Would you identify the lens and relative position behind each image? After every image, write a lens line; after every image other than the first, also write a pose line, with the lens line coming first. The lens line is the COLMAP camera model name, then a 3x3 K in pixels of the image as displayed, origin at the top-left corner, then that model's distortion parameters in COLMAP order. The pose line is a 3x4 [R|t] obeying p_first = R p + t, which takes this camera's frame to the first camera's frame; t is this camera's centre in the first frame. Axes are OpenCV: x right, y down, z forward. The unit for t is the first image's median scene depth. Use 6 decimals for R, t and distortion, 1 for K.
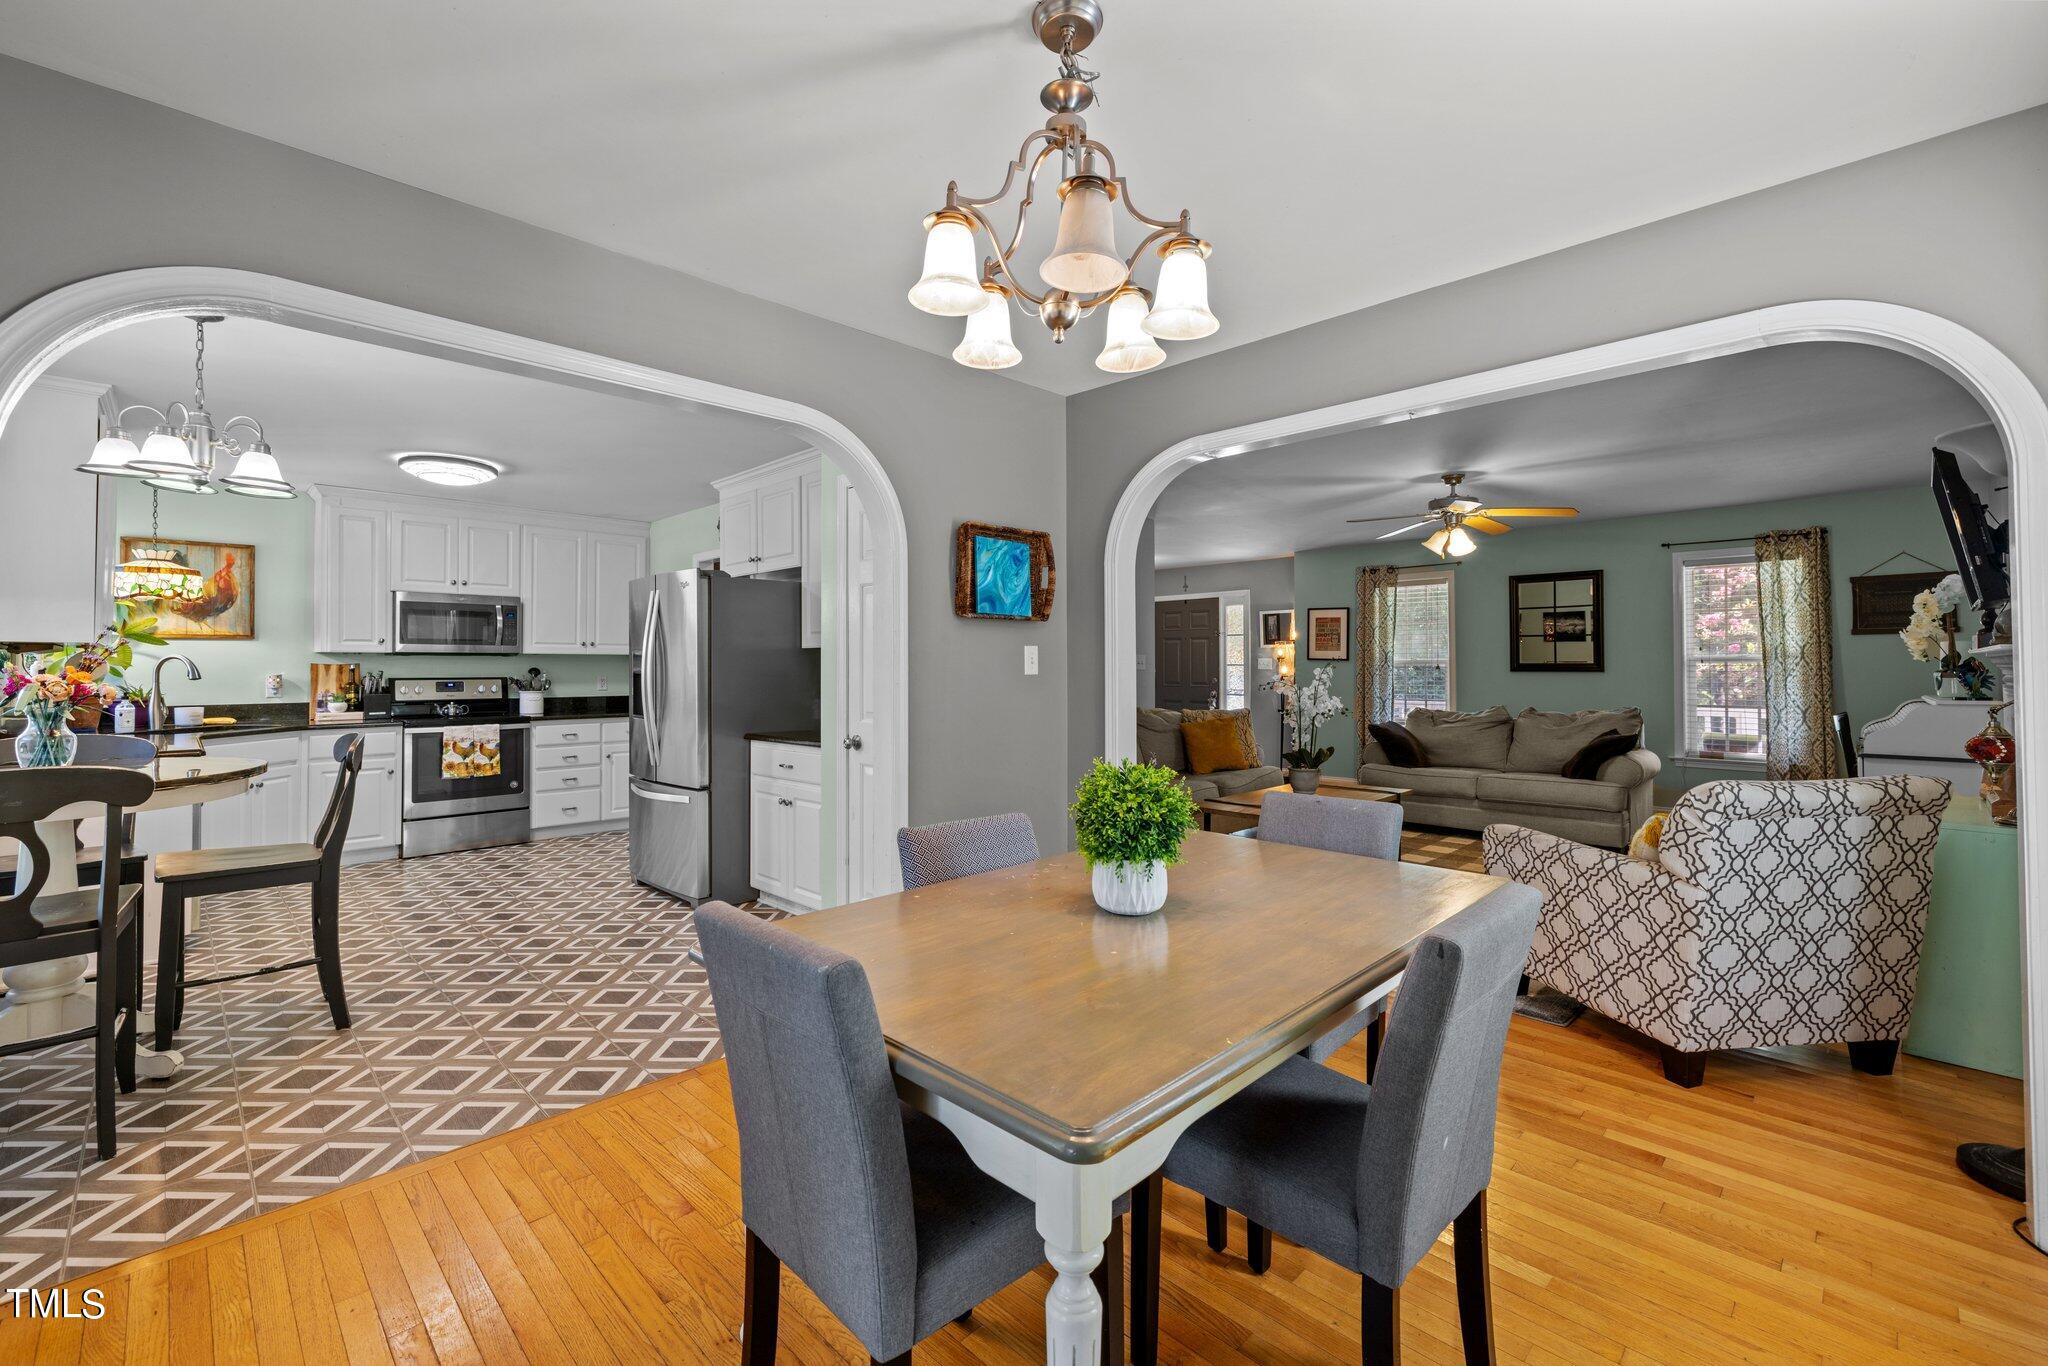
lens RADIAL K [[858.0, 0, 1009.4], [0, 858.0, 656.0], [0, 0, 1]] dist [0.000973, 0.000188]
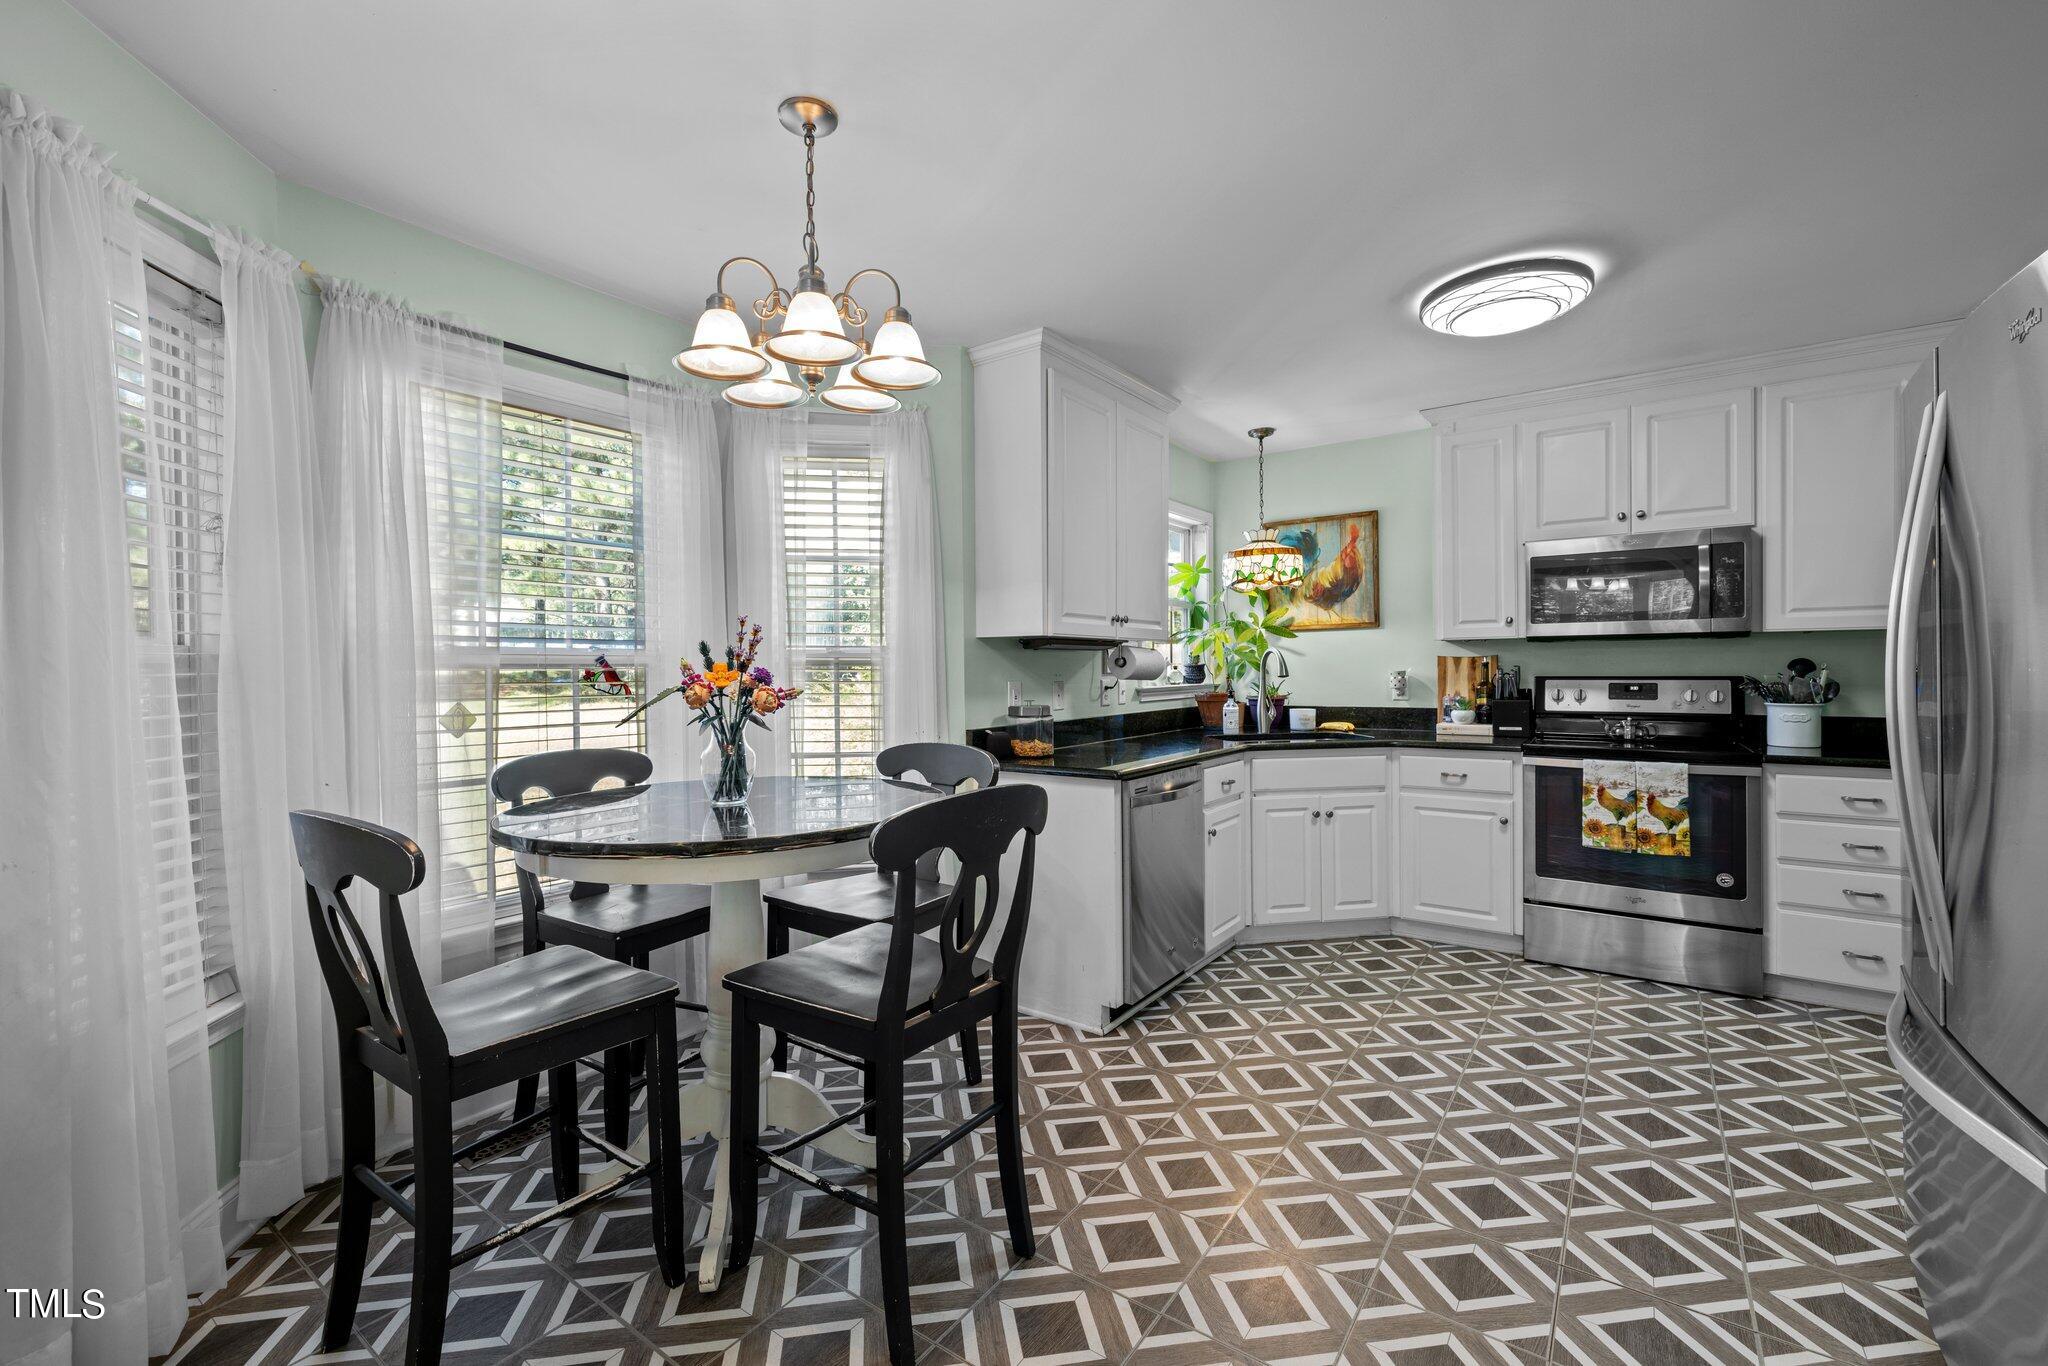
lens RADIAL K [[858.0, 0, 1013.0], [0, 858.0, 674.5], [0, 0, 1]] dist [0.000973, 0.000188]
pose [[0.160848, 0.006497, -0.986958, -0.130827], [0.021577, 0.999716, 0.010098, 0.008887], [0.986743, -0.022920, 0.160662, 0.498118]]
